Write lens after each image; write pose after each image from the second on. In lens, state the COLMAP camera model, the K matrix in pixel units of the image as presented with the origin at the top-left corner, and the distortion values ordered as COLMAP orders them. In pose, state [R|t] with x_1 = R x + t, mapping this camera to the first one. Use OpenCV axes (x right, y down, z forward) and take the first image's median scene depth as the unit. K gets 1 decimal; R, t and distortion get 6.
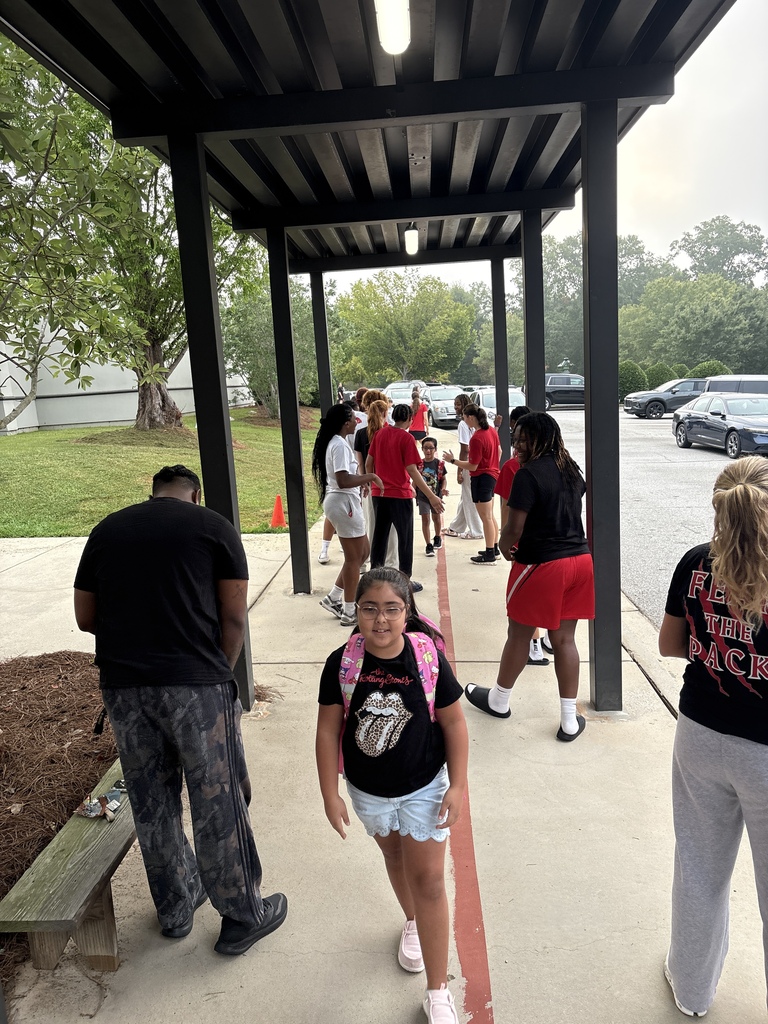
lens RADIAL K [[778.3, 0, 382.2], [0, 778.3, 507.9], [0, 0, 1]] dist [0.048863, 0.002673]
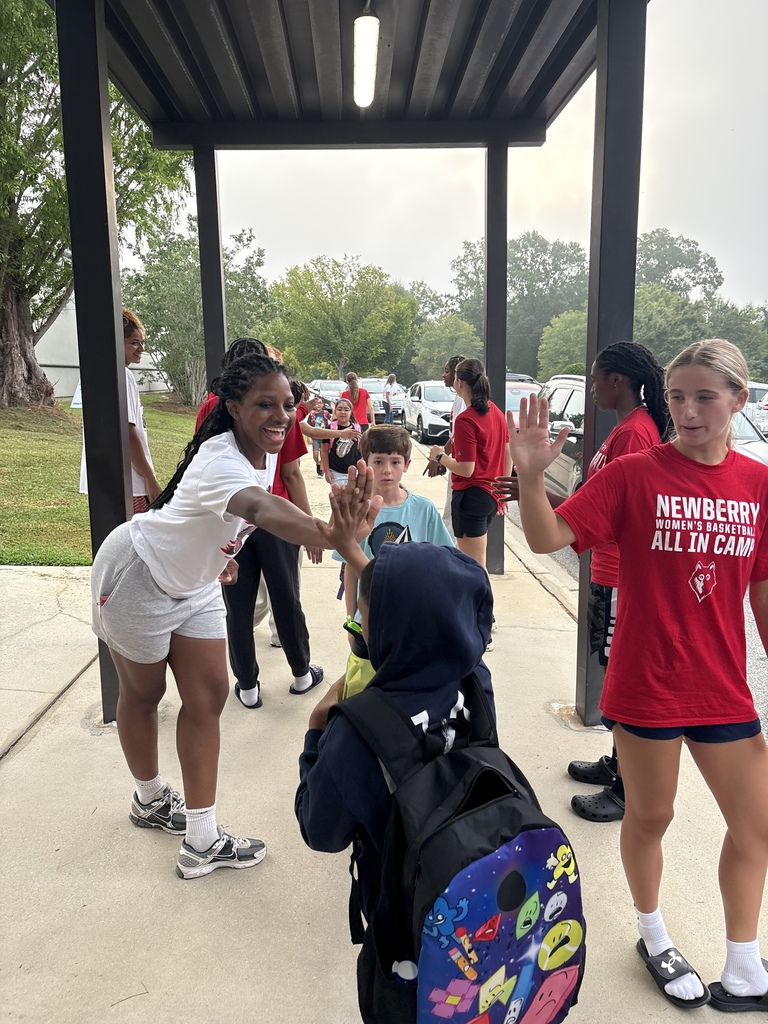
lens RADIAL K [[785.7, 0, 370.1], [0, 785.7, 516.1], [0, 0, 1]] dist [0.022781, 0.003543]
pose [[0.996848, 0.032547, 0.072354, 0.001208], [-0.033244, 0.999412, 0.008444, -0.002635], [-0.072037, -0.010823, 0.997343, 0.046233]]
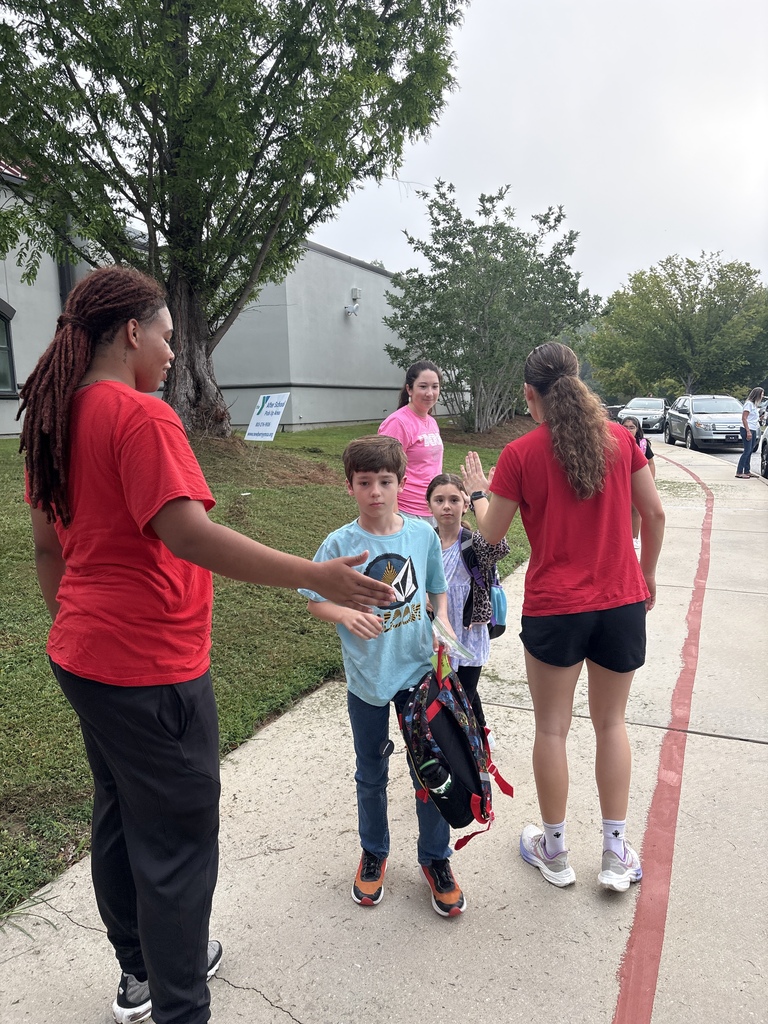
lens RADIAL K [[783.0, 0, 384.0], [0, 783.0, 512.0], [0, 0, 1]] dist [0.039722, -0.004032]
pose [[0.940469, 0.086218, -0.328763, 0.010567], [-0.089961, 0.995938, 0.003841, -0.014920], [0.327758, 0.025964, 0.944405, 0.121296]]
